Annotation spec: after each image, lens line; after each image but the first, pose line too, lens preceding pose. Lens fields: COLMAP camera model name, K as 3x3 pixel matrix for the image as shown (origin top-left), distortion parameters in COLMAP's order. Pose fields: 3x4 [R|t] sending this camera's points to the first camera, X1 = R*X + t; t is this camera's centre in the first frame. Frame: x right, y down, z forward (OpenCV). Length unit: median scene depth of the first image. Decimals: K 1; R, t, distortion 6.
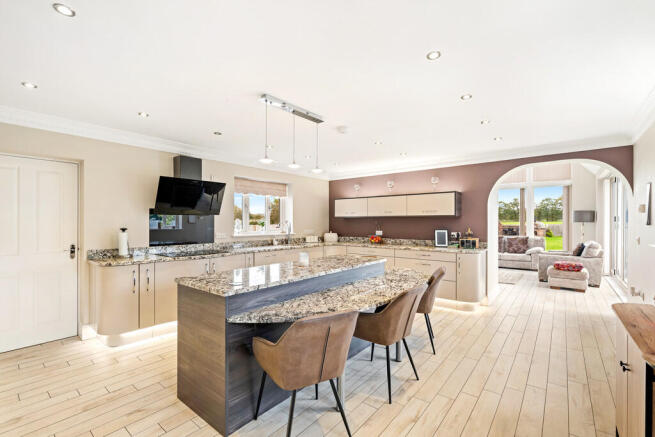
lens RADIAL K [[291.4, 0, 328.4], [0, 291.4, 221.8], [0, 0, 1]] dist [0.000399, -0.000202]
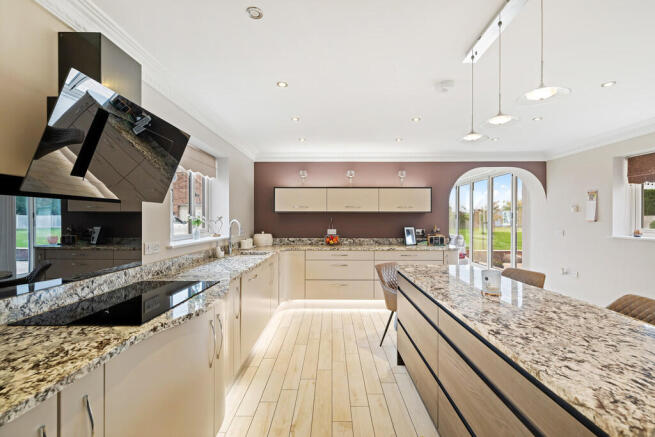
lens RADIAL K [[291.4, 0, 329.0], [0, 291.4, 217.0], [0, 0, 1]] dist [0.000399, -0.000202]
pose [[0.776504, 0.005322, 0.630090, -0.377034], [-0.002047, 0.999980, -0.005923, 0.000946], [-0.630109, 0.003309, 0.776500, 0.394481]]
